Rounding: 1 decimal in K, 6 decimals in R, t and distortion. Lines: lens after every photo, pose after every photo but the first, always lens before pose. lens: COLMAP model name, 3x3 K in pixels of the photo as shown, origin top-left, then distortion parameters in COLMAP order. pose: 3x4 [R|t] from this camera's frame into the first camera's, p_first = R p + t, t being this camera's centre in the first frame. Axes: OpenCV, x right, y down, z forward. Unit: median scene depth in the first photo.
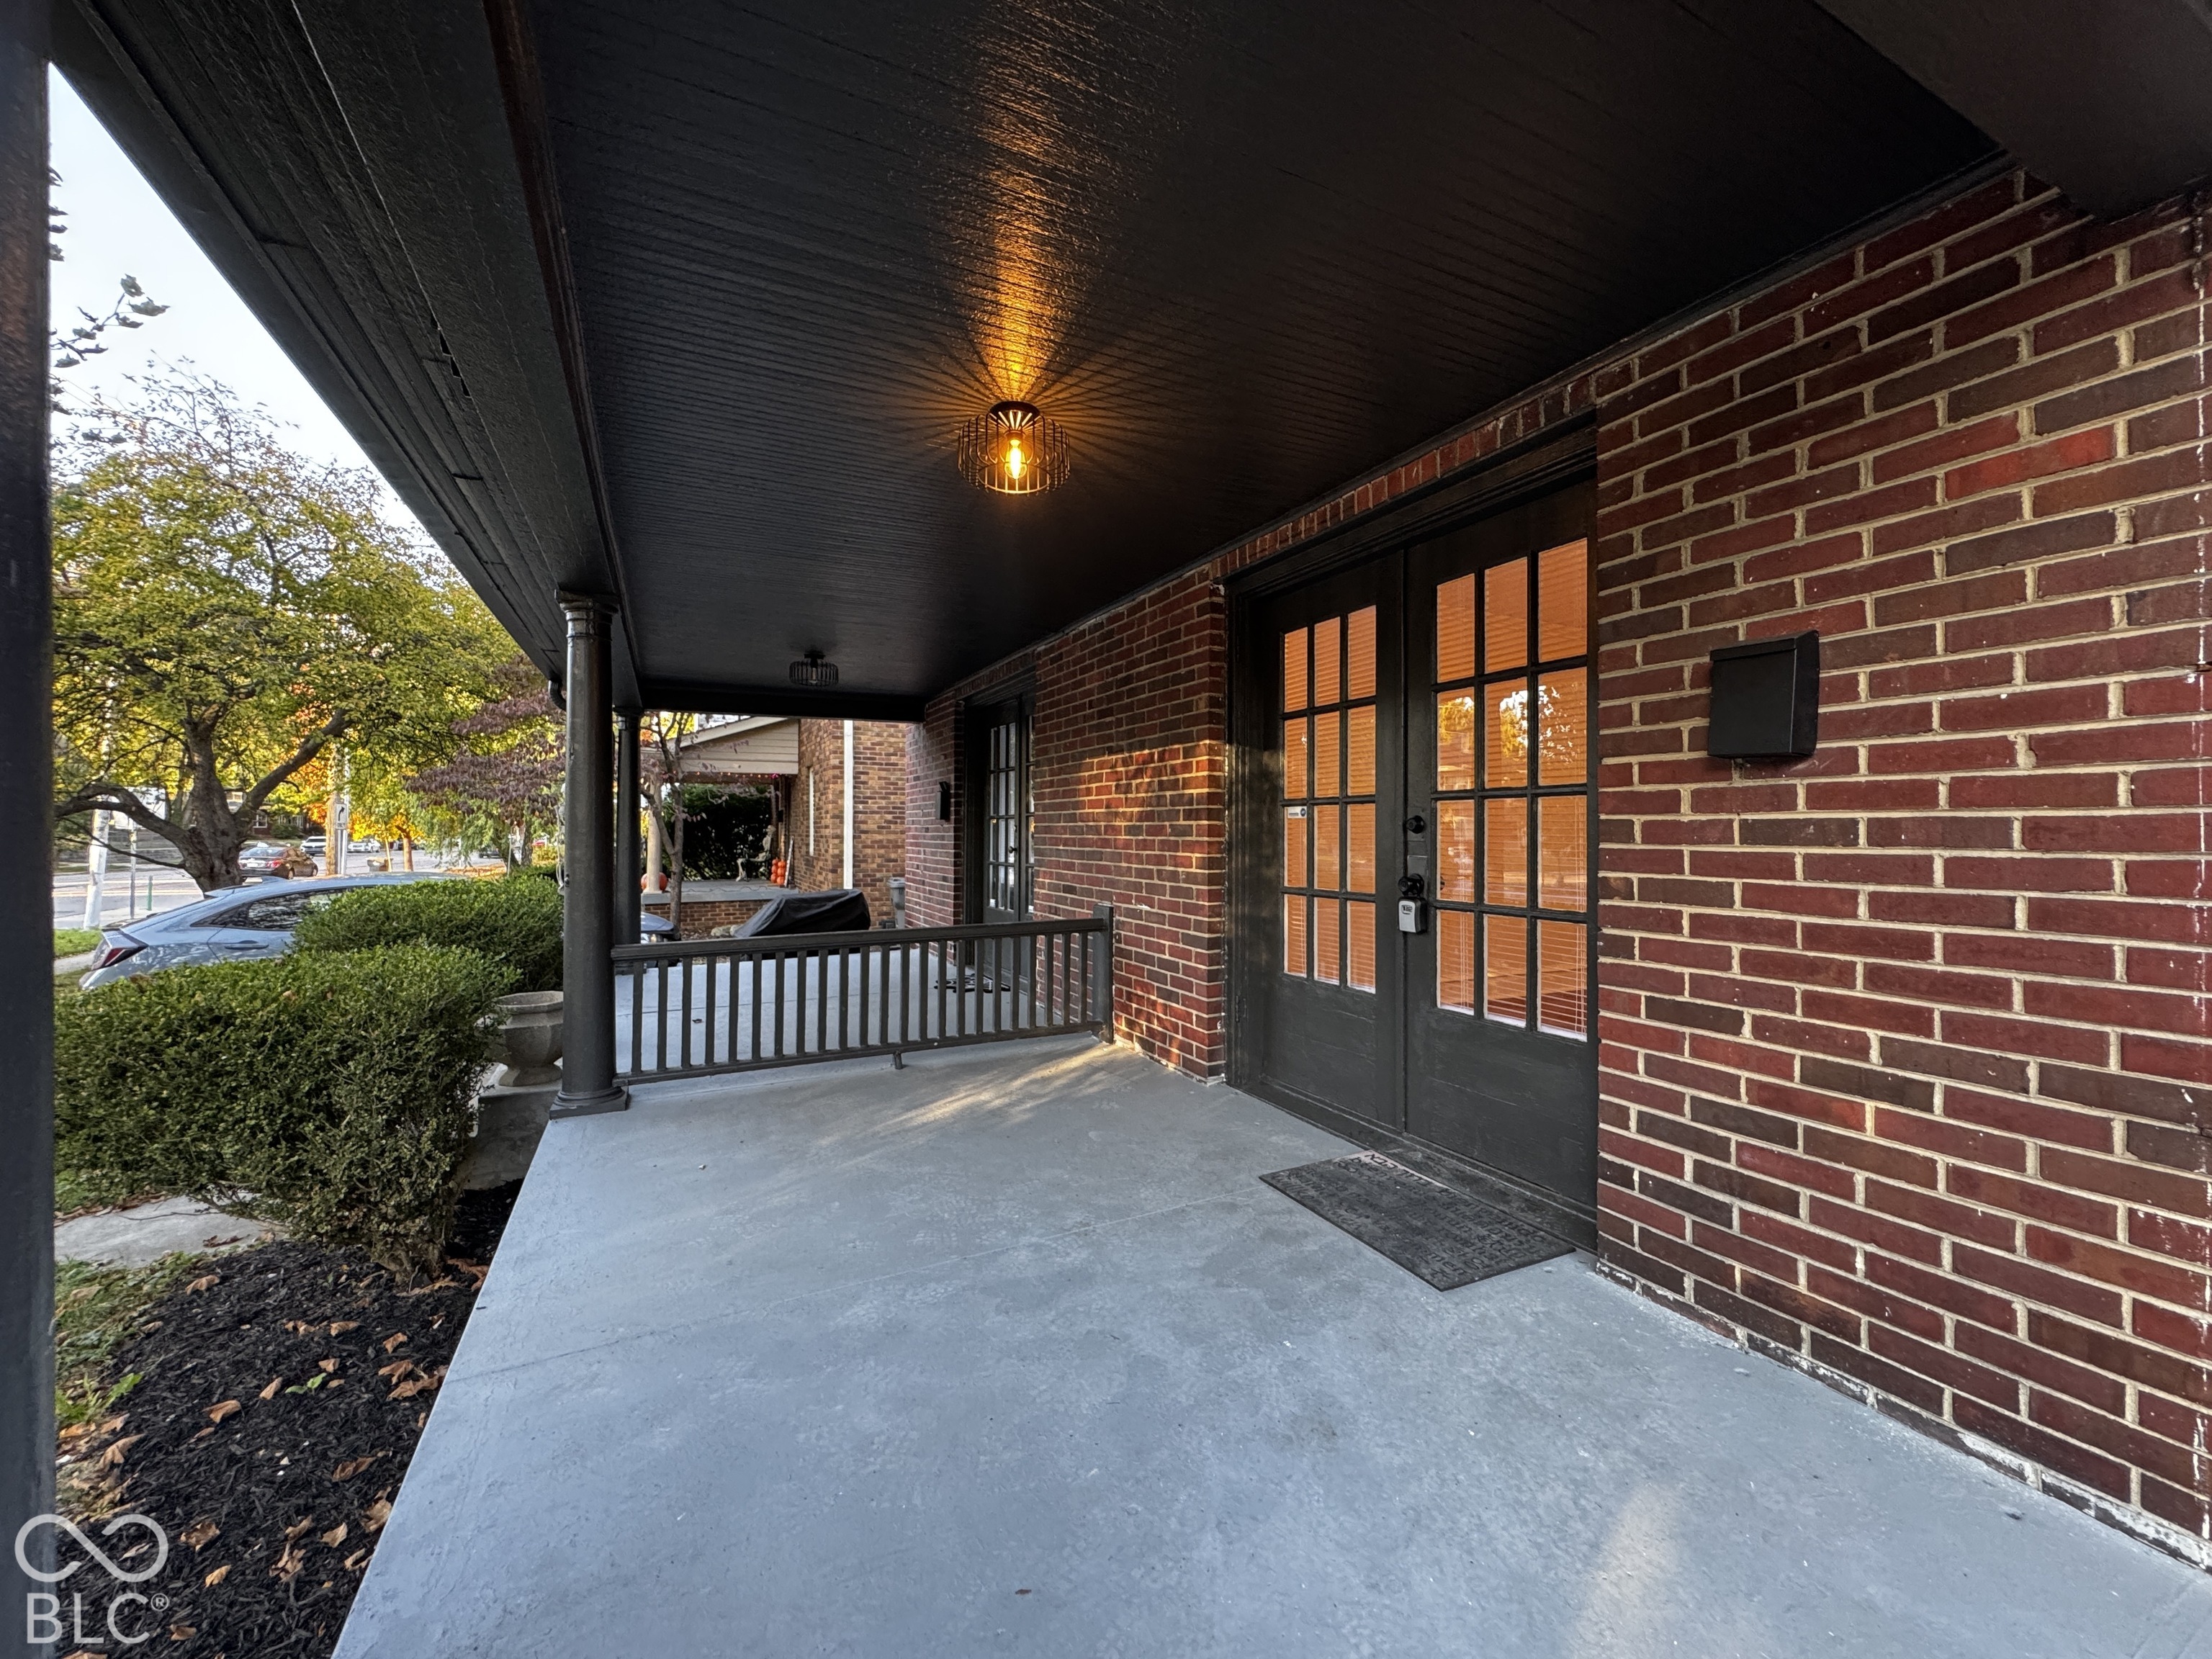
lens RADIAL K [[884.3, 0, 1108.5], [0, 884.3, 824.6], [0, 0, 1]] dist [-0.001772, -0.000687]
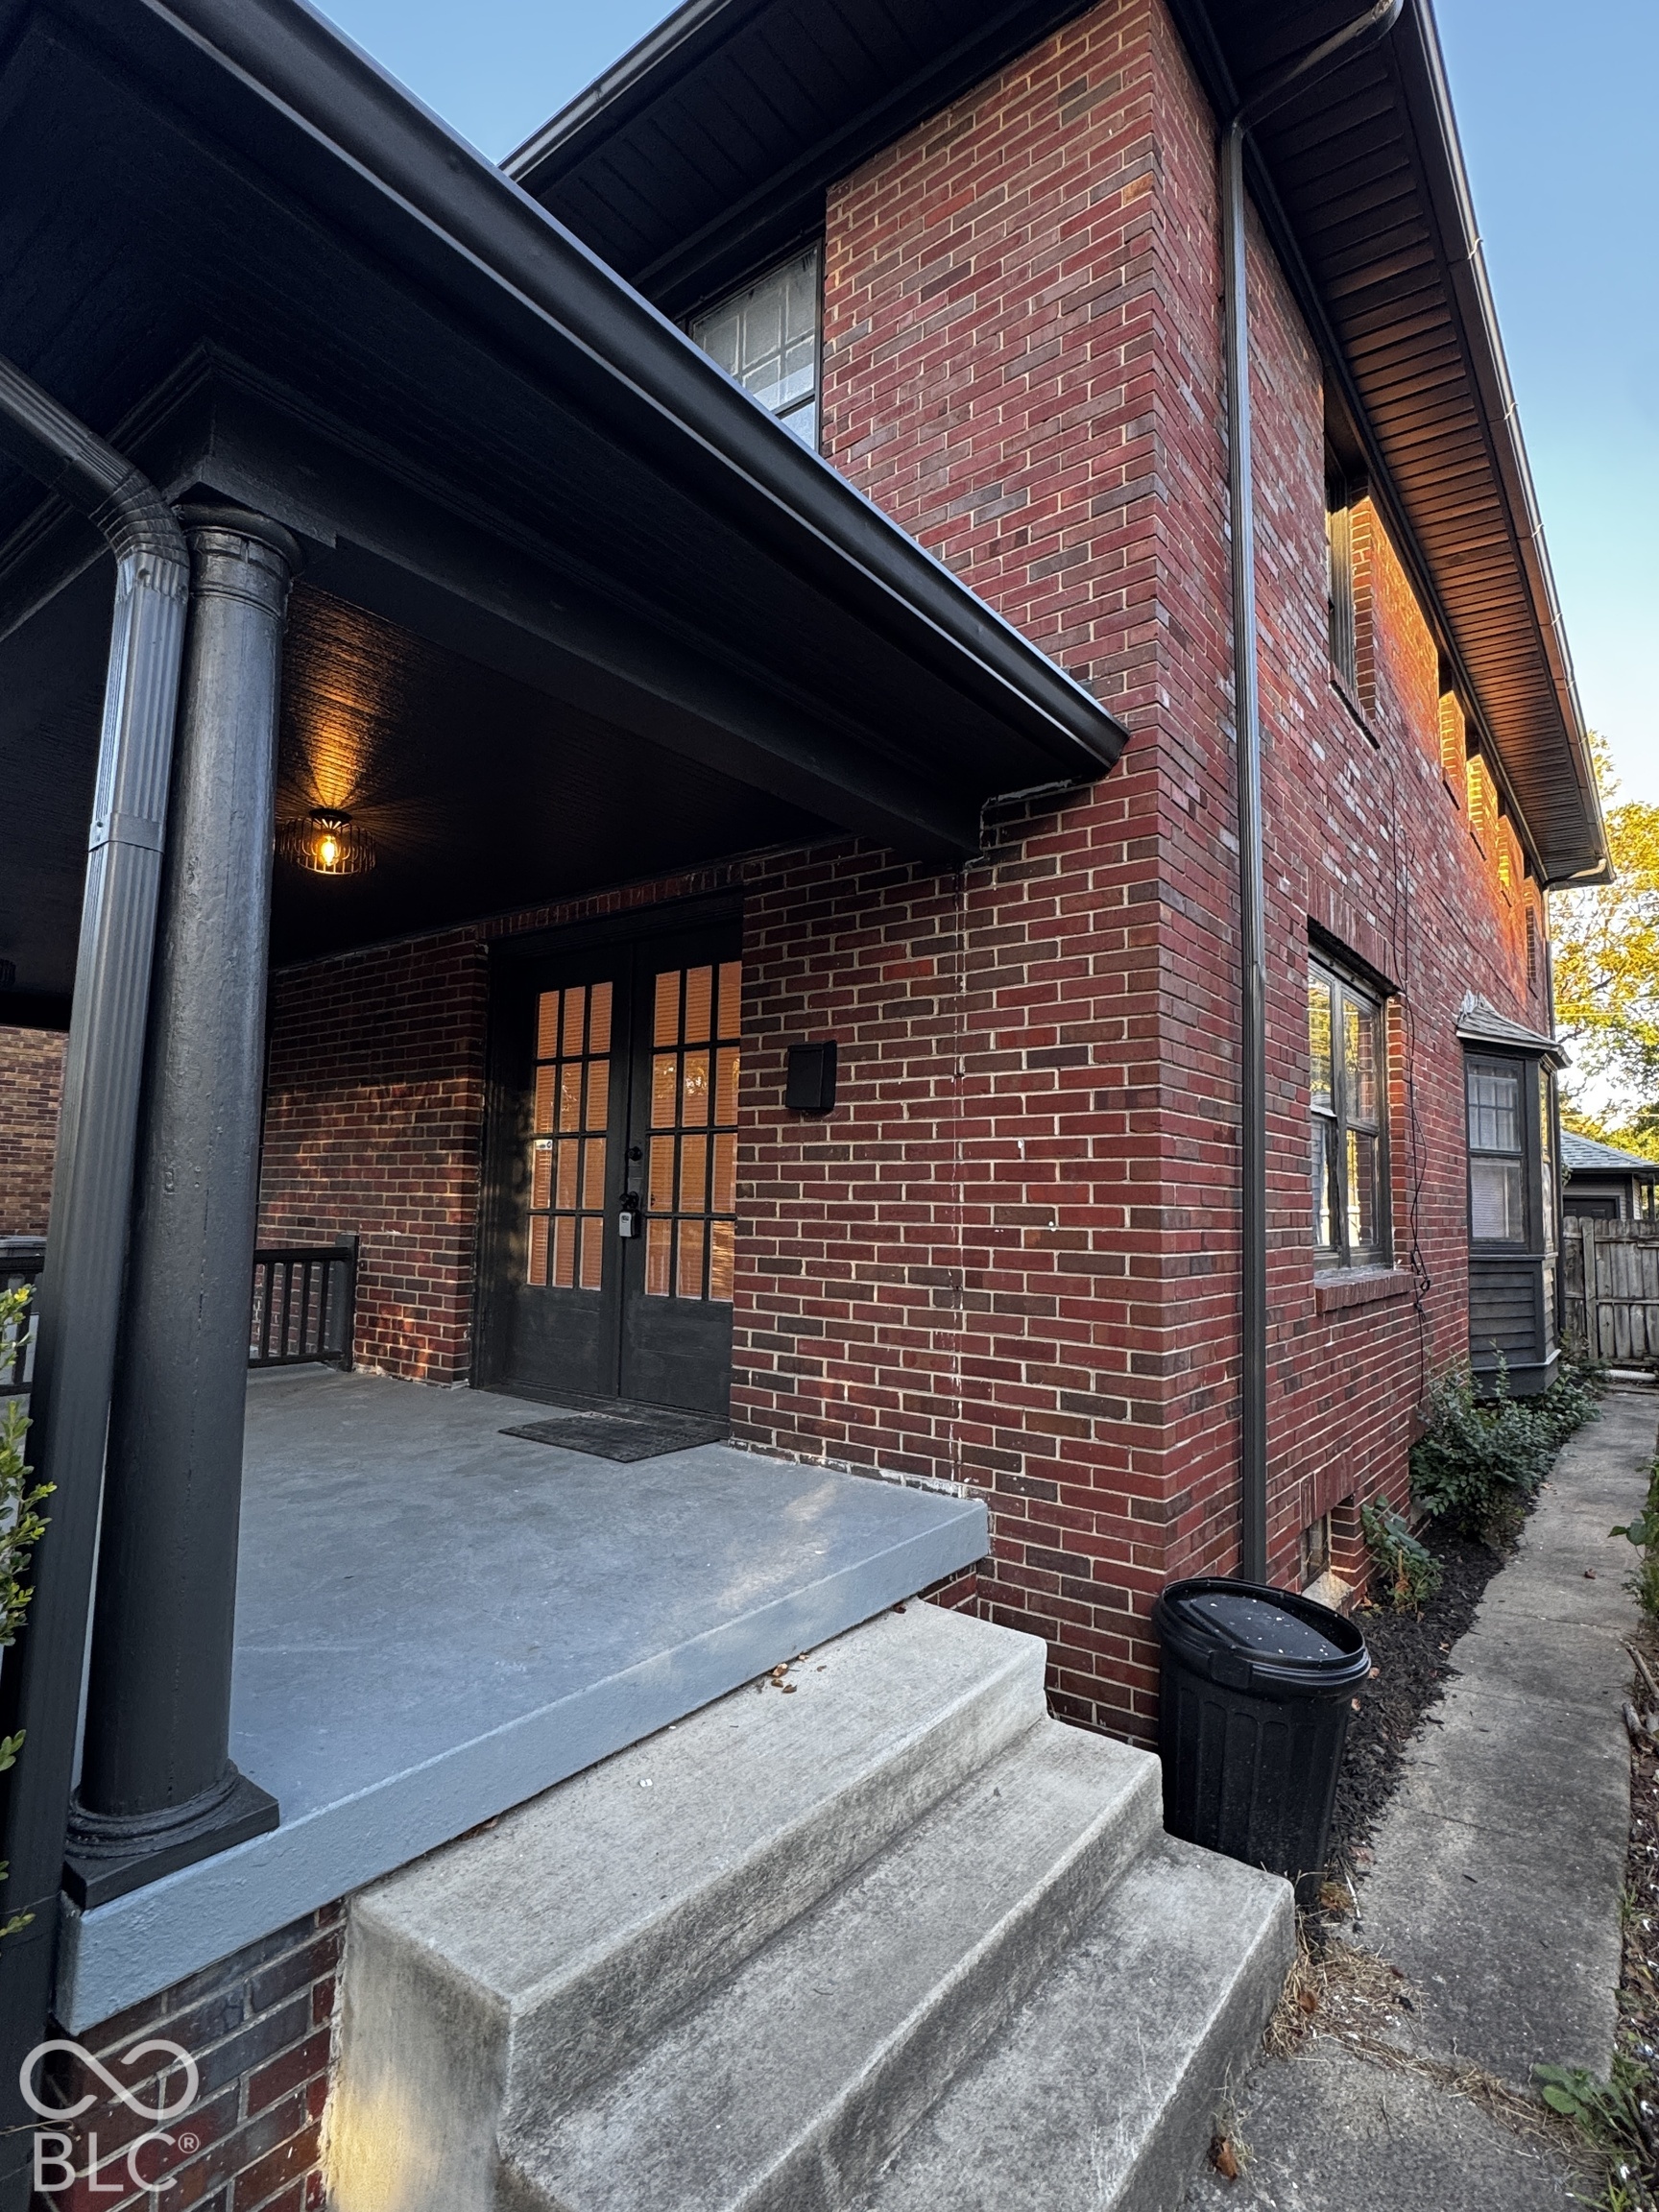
lens RADIAL K [[1097.6, 0, 838.1], [0, 1097.6, 1097.4], [0, 0, 1]] dist [-0.005074, -0.000076]
pose [[0.895760, 0.055280, 0.441088, -0.143950], [-0.018340, 0.995989, -0.087579, 0.076782], [-0.444160, 0.070360, 0.893181, -0.831748]]
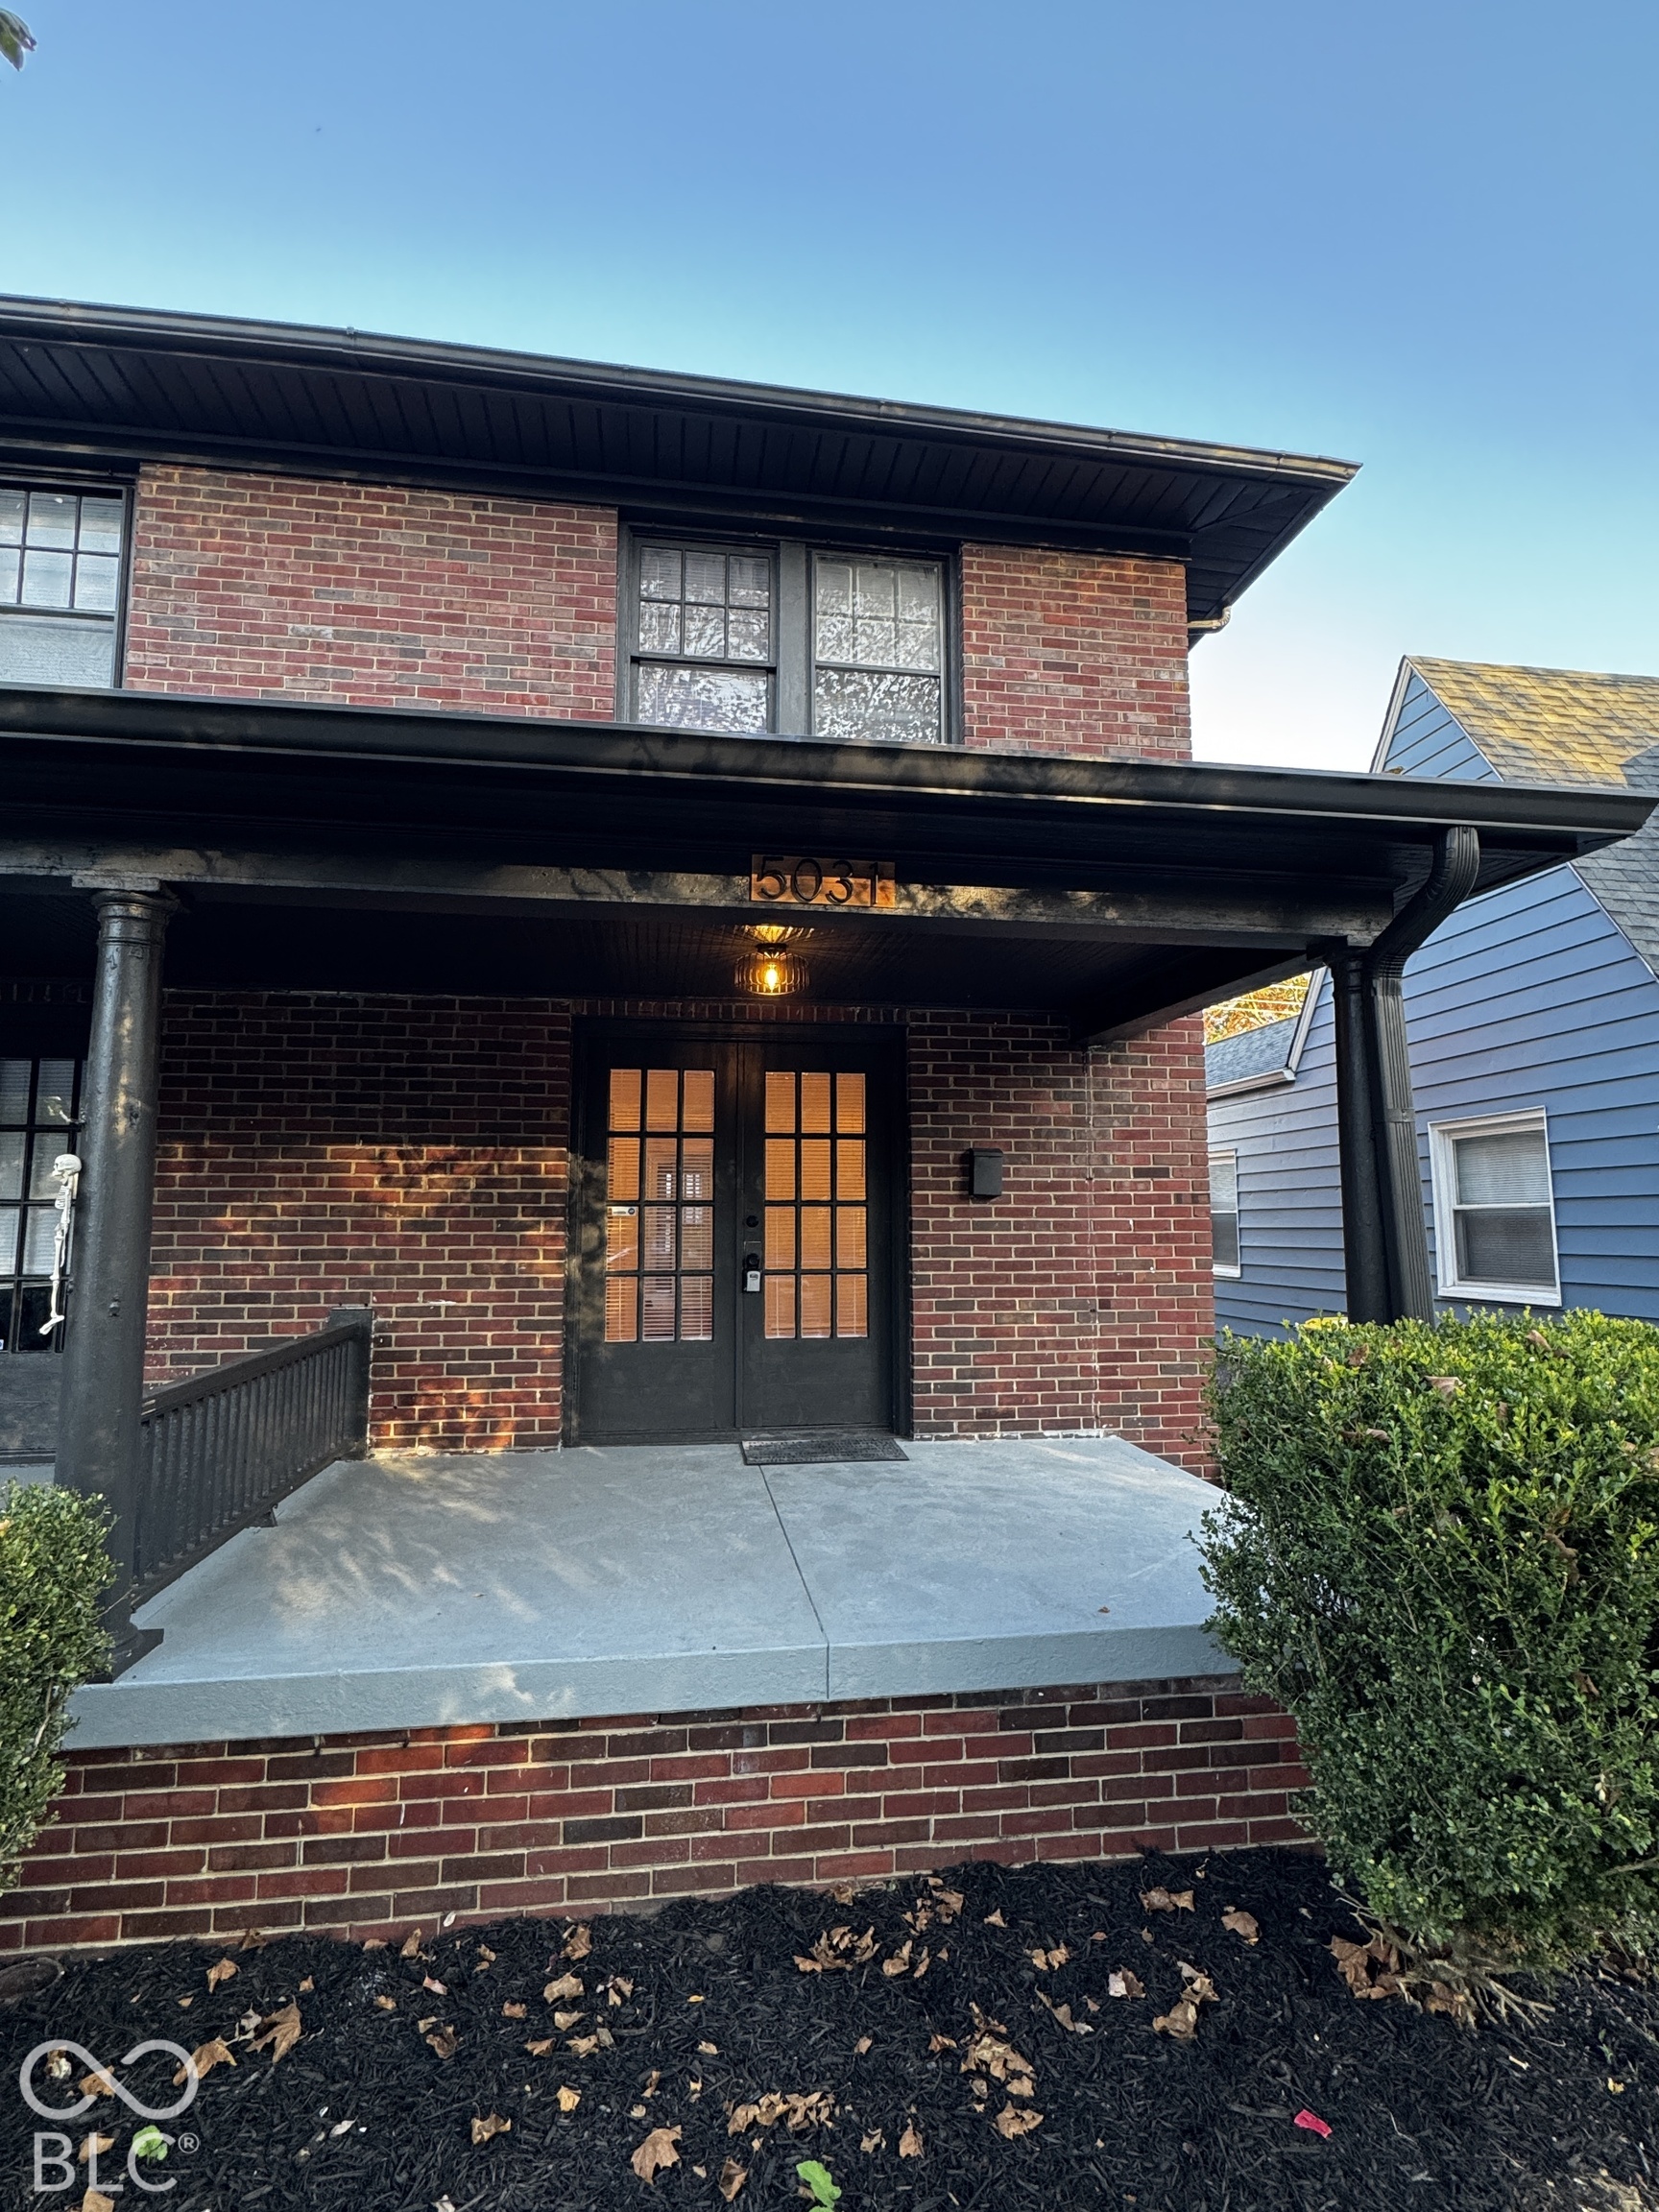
lens RADIAL K [[1097.6, 0, 828.3], [0, 1097.6, 1098.5], [0, 0, 1]] dist [-0.005074, -0.000076]
pose [[0.303657, 0.104665, 0.947015, -2.101521], [-0.005155, 0.994114, -0.108218, -0.010033], [-0.952767, 0.027979, 0.302410, 0.409629]]
